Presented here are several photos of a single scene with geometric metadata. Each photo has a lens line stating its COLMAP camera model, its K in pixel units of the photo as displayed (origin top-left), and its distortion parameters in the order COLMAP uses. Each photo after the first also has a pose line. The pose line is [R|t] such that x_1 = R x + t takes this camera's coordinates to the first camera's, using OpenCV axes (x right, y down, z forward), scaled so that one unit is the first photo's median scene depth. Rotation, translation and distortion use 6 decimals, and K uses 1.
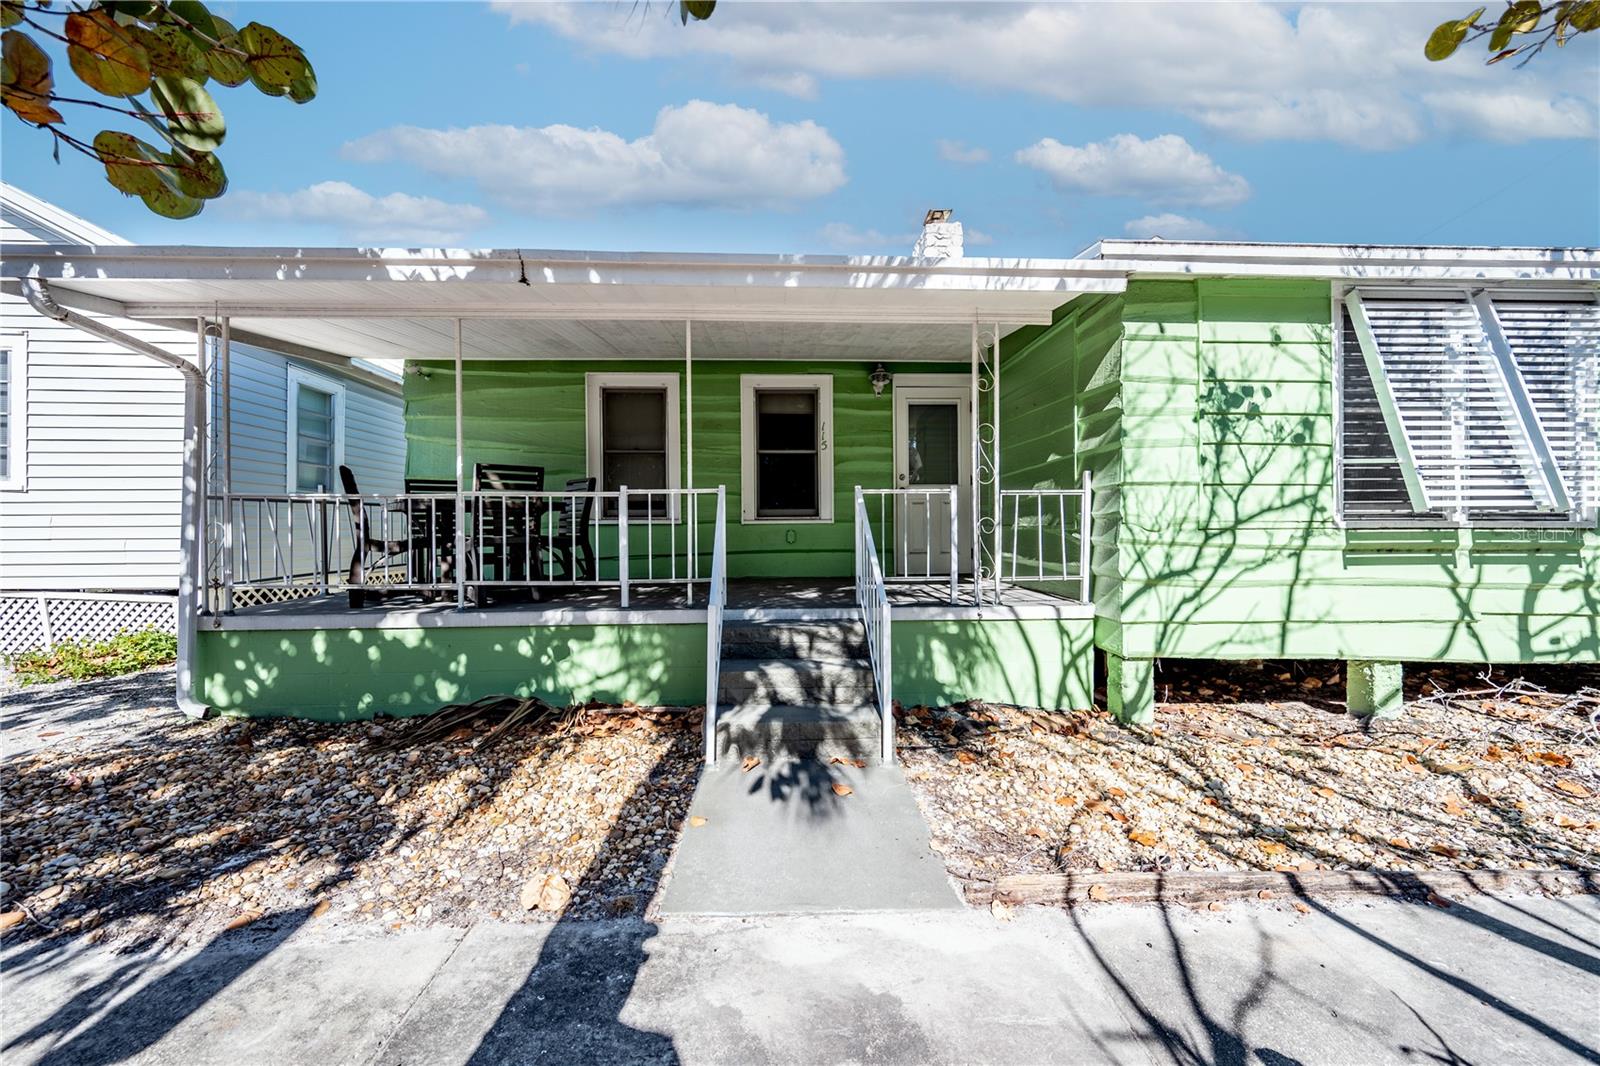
lens RADIAL K [[621.4, 0, 800.4], [0, 621.4, 533.2], [0, 0, 1]] dist [-0.000863, 0.000066]
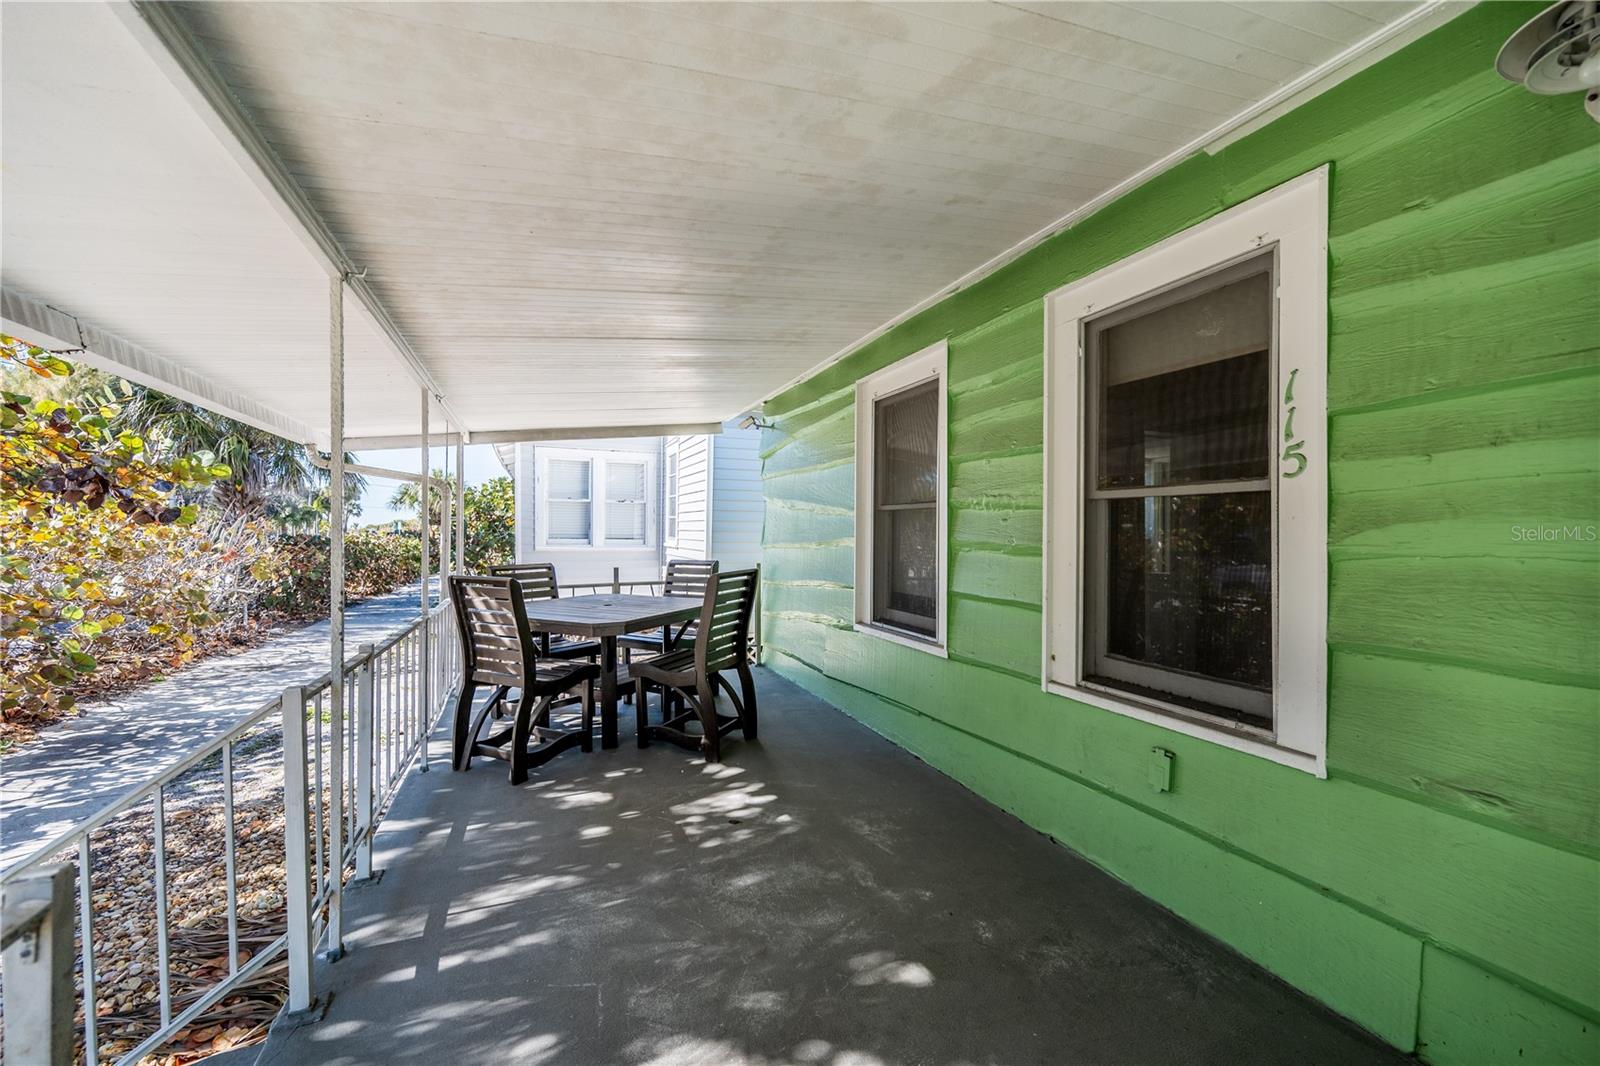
lens RADIAL K [[621.4, 0, 800.0], [0, 621.4, 532.0], [0, 0, 1]] dist [-0.000863, 0.000066]
pose [[0.362190, 0.002406, -0.932101, 0.202708], [0.001084, 0.999995, 0.003002, -0.112549], [0.932104, -0.002098, 0.362185, 0.719929]]
